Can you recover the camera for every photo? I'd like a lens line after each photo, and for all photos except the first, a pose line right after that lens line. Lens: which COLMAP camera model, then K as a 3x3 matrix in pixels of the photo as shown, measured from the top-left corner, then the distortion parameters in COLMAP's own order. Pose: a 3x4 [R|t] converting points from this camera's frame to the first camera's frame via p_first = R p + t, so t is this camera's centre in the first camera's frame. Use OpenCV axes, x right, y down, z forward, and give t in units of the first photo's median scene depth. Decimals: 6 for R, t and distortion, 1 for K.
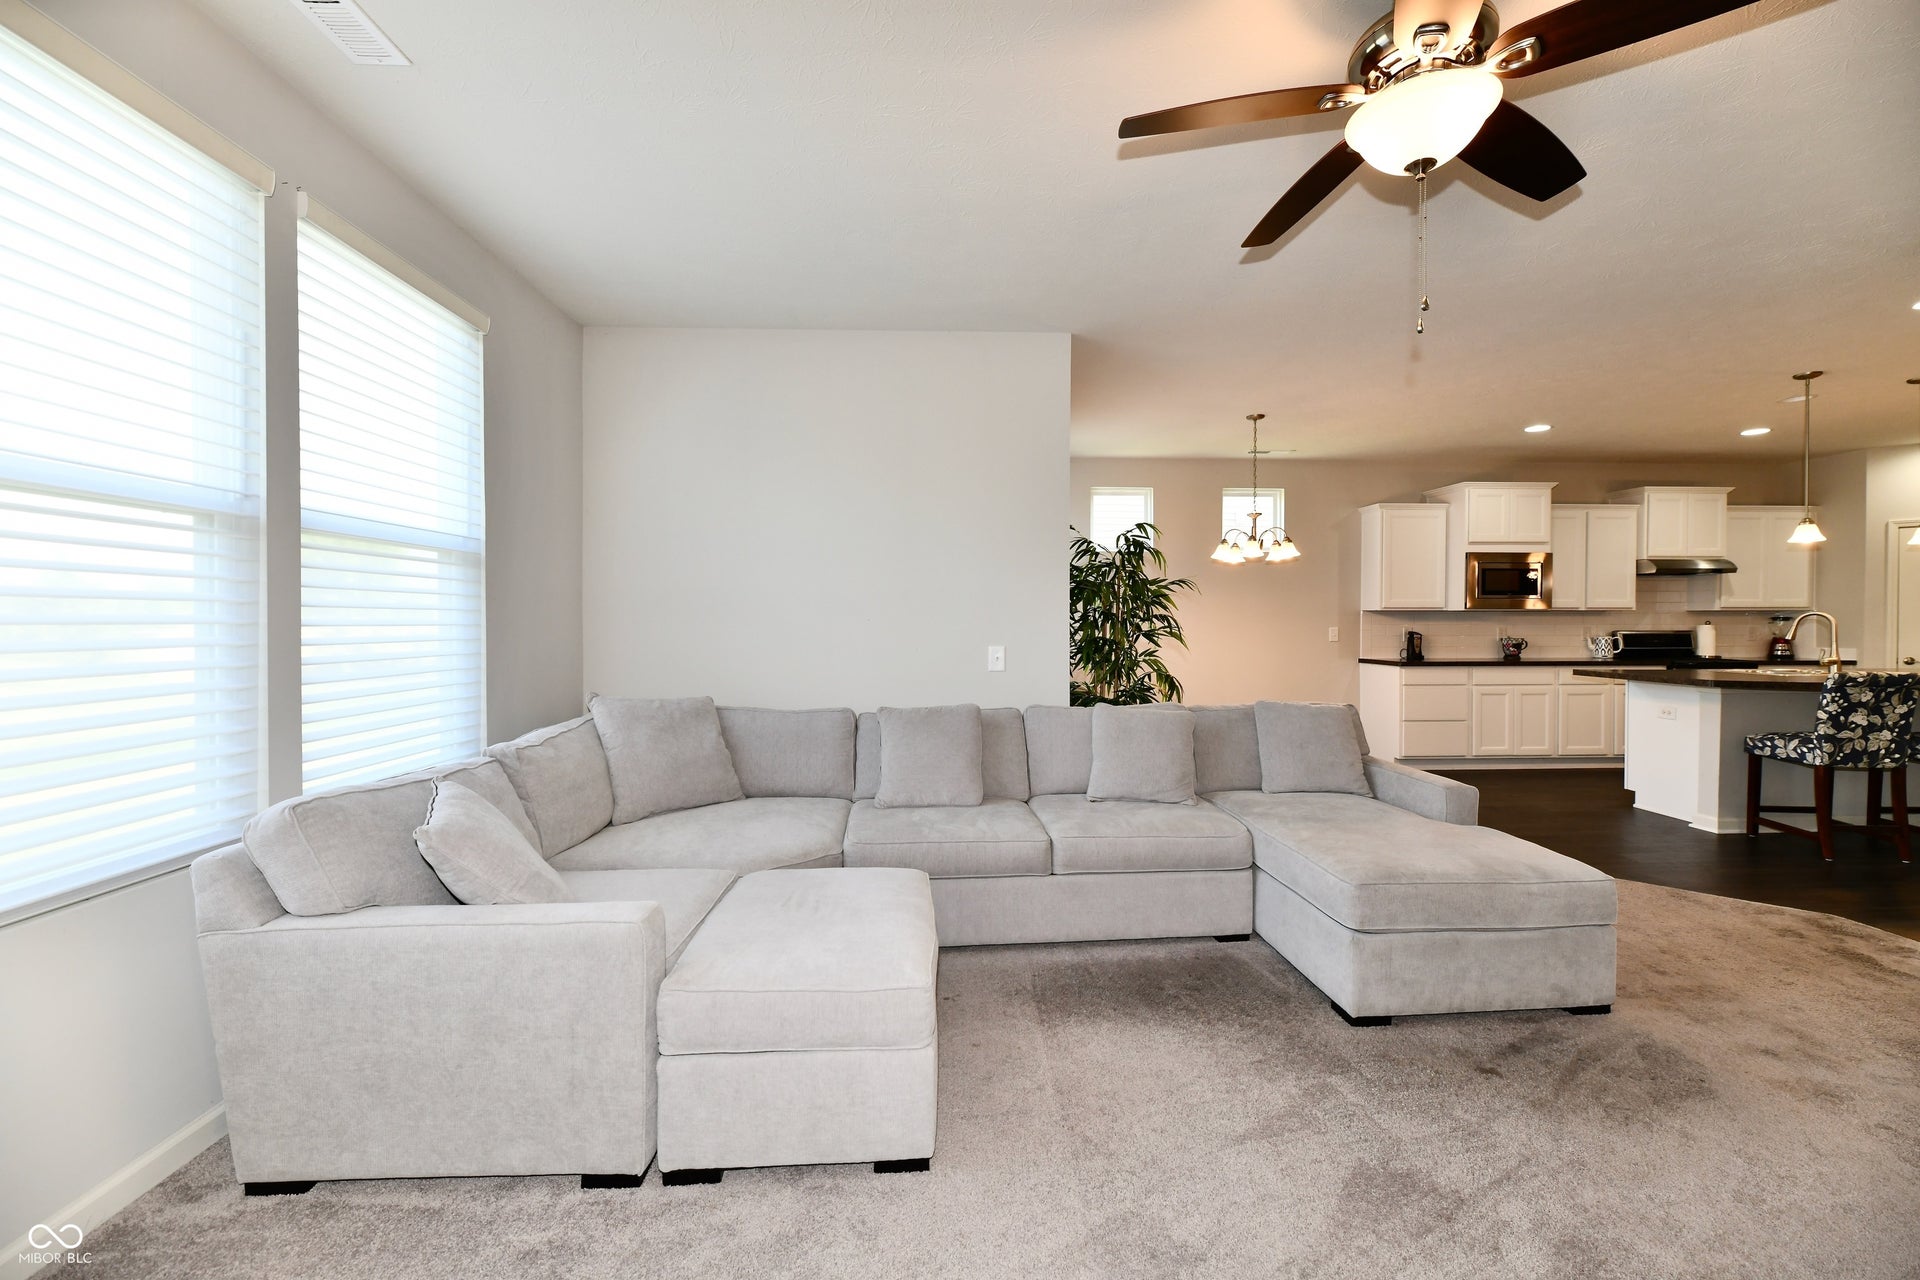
lens RADIAL K [[779.7, 0, 972.8], [0, 779.7, 624.5], [0, 0, 1]] dist [-0.008433, -0.000693]
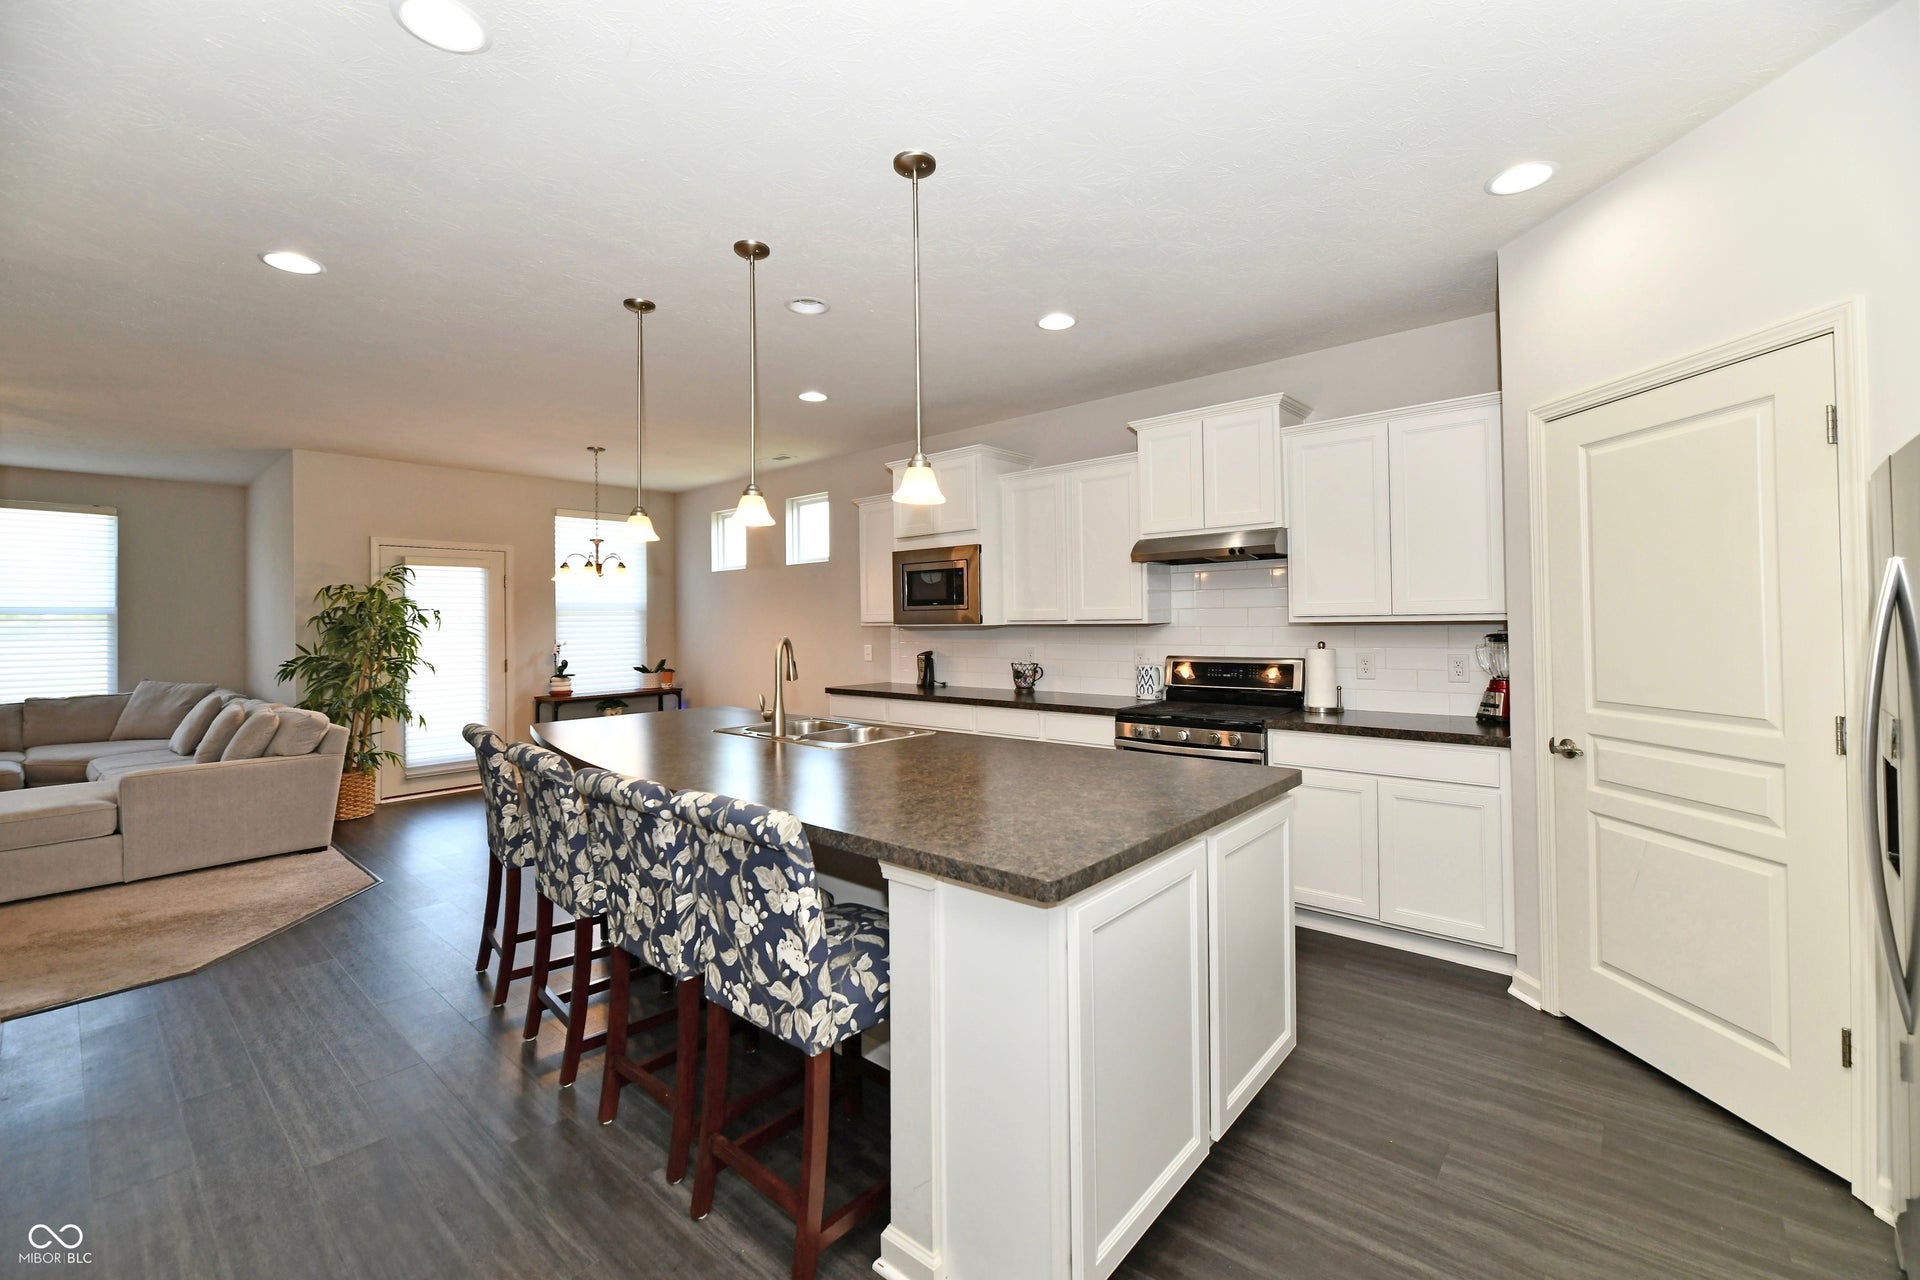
lens RADIAL K [[794.0, 0, 971.7], [0, 794.0, 611.6], [0, 0, 1]] dist [0.000269, -0.004325]
pose [[0.725462, -0.015688, -0.688083, 1.900271], [0.007299, 0.999859, -0.015102, -0.030790], [0.688223, 0.005934, 0.725475, 0.726807]]
